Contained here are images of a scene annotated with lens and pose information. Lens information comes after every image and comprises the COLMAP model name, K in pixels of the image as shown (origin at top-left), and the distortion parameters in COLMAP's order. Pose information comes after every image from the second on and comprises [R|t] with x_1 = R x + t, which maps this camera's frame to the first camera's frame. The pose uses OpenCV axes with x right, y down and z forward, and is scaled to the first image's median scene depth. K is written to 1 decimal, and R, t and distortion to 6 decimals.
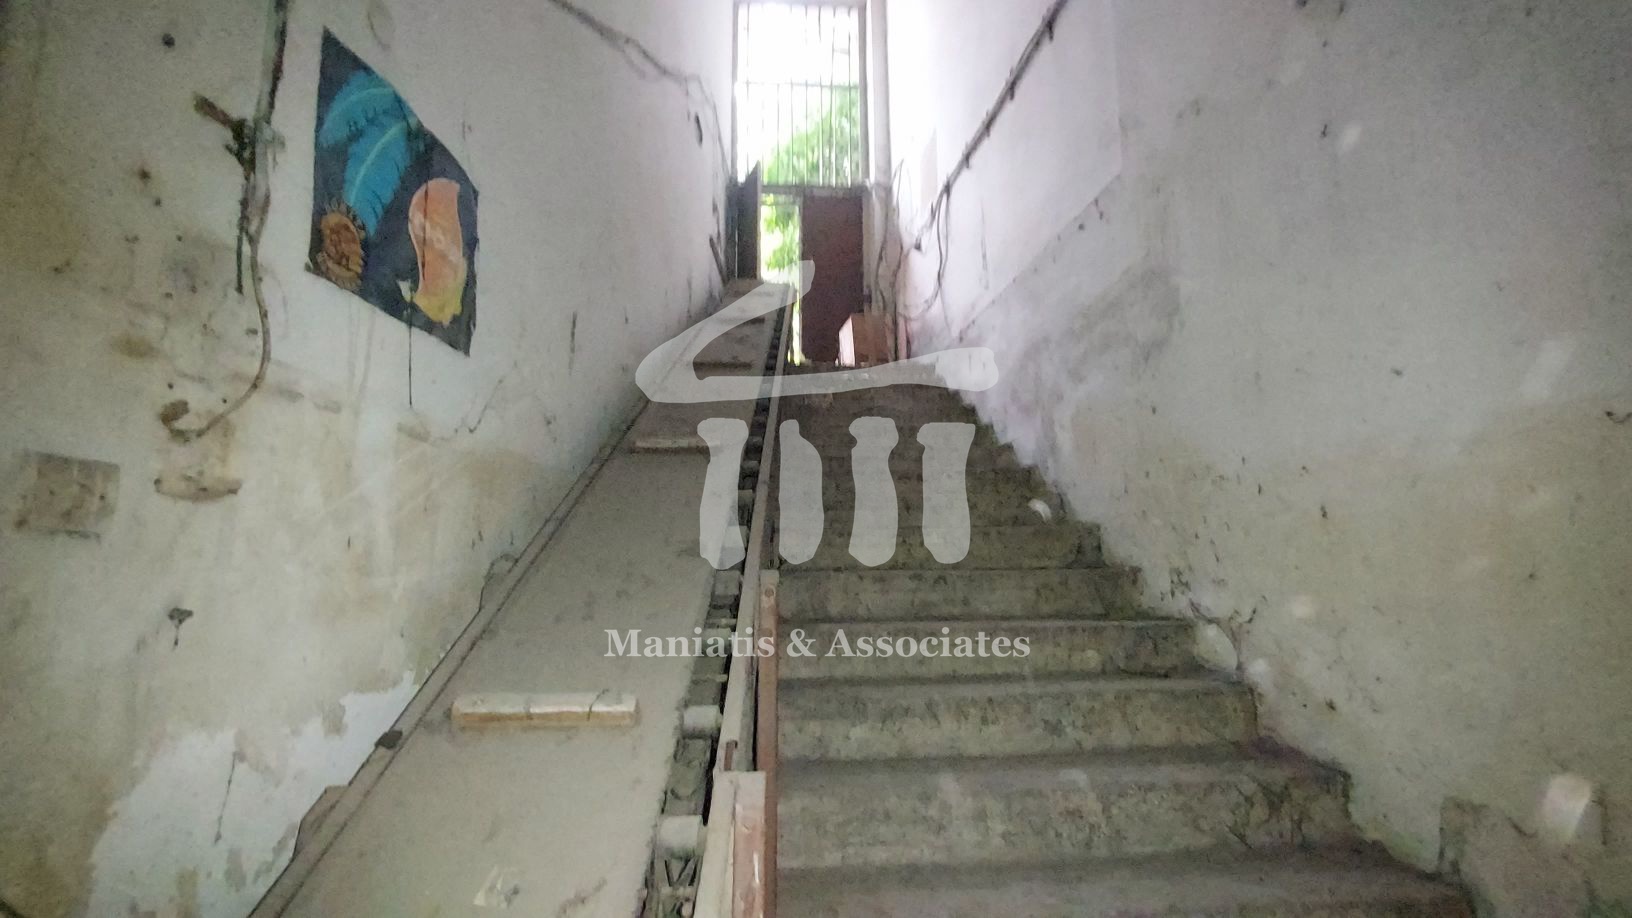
lens RADIAL K [[652.7, 0, 845.7], [0, 652.7, 476.2], [0, 0, 1]] dist [0.003565, -0.003588]
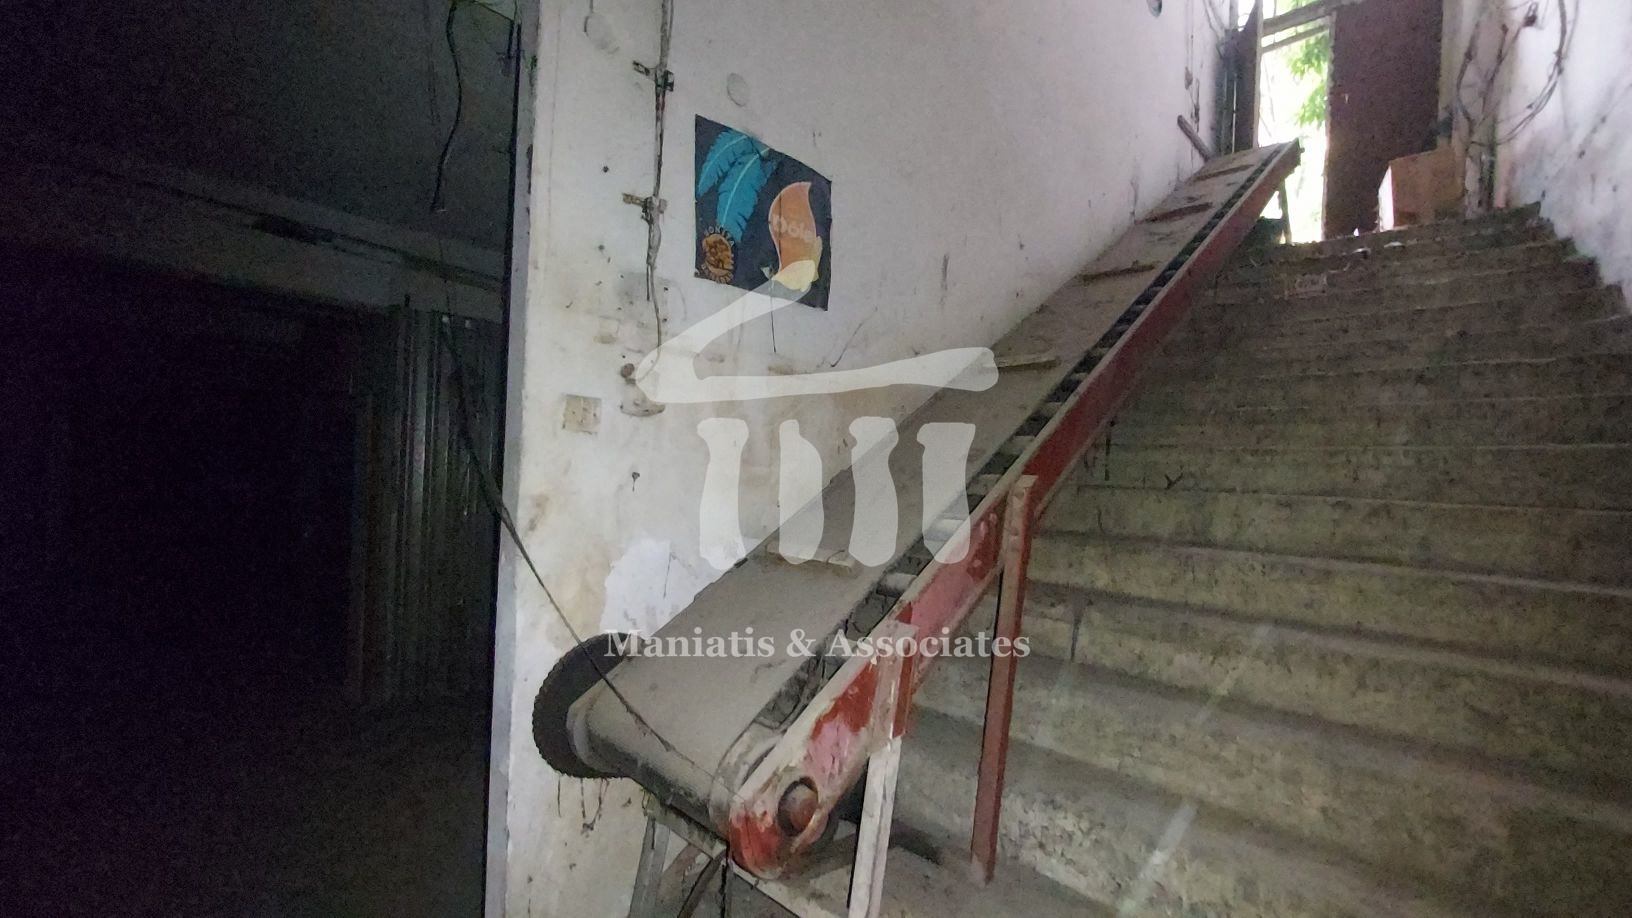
lens RADIAL K [[651.7, 0, 838.5], [0, 651.7, 479.6], [0, 0, 1]] dist [0.000470, 0.000187]
pose [[0.701746, 0.043071, -0.711124, 0.352080], [0.043236, 0.993756, 0.102854, 0.023167], [0.711114, -0.102924, 0.695502, 0.034536]]
